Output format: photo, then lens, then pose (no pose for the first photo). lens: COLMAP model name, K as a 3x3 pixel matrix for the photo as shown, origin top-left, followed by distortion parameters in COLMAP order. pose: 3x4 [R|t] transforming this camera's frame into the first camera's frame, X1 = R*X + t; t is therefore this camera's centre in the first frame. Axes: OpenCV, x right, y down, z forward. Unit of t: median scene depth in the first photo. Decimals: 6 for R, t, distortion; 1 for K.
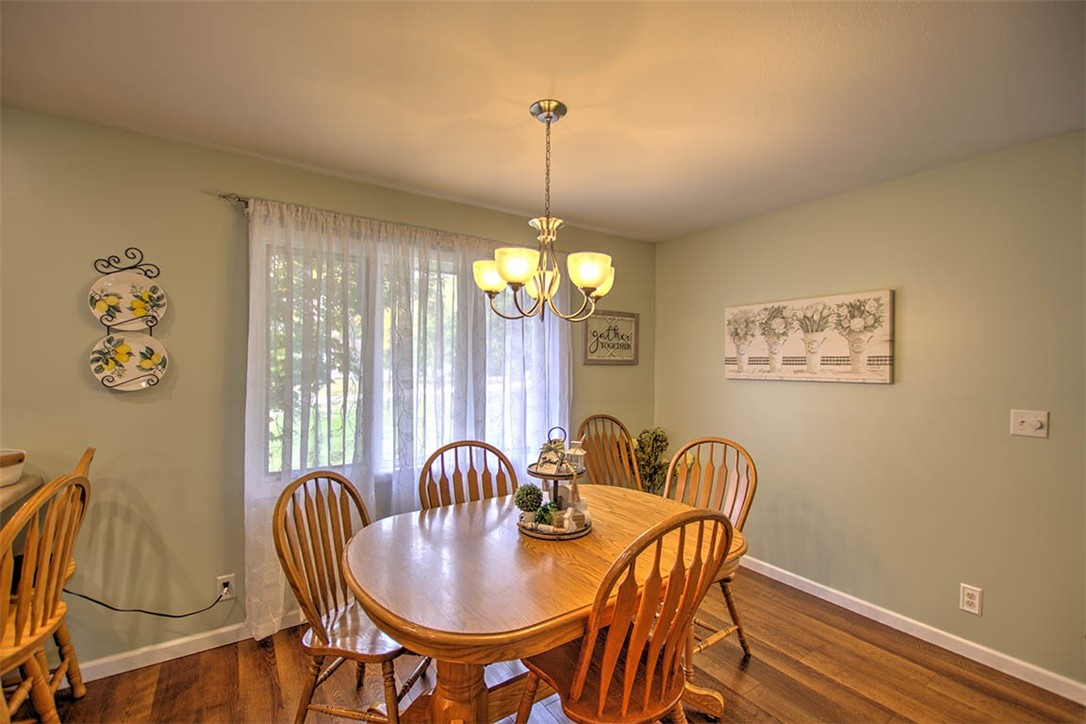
lens RADIAL K [[469.9, 0, 540.8], [0, 469.9, 365.6], [0, 0, 1]] dist [0.001364, -0.002774]
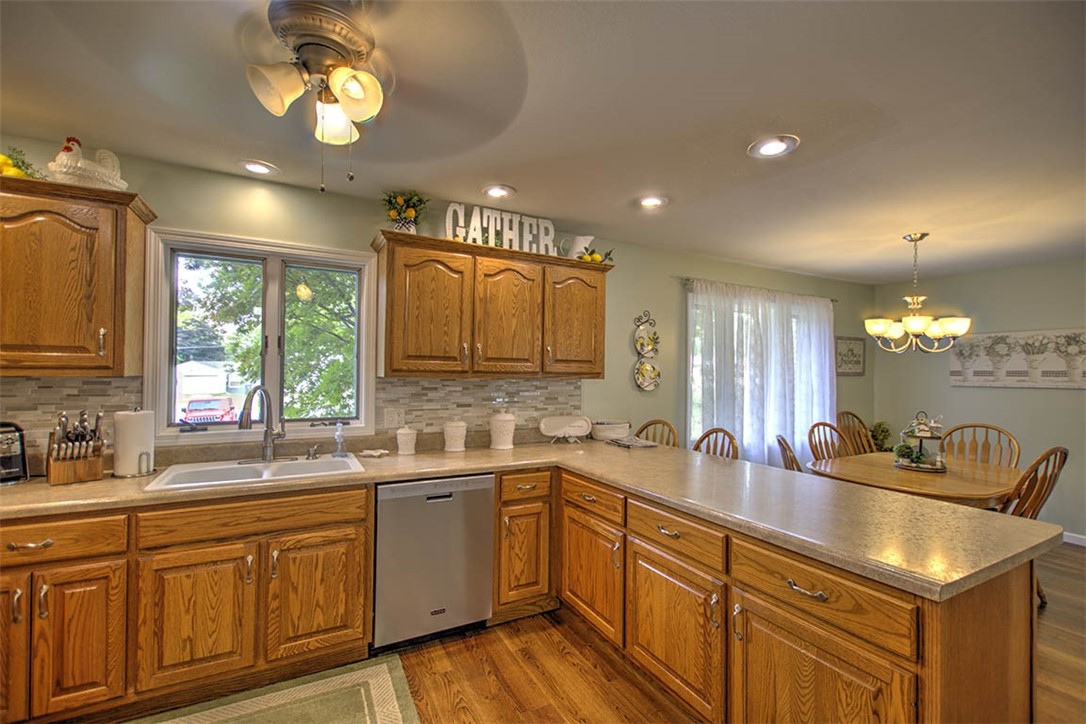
lens RADIAL K [[469.9, 0, 538.8], [0, 469.9, 364.7], [0, 0, 1]] dist [0.001364, -0.002774]
pose [[0.994774, 0.000680, -0.102097, -1.084762], [-0.002677, 0.999808, -0.019420, -0.007979], [0.102064, 0.019592, 0.994585, -0.818356]]
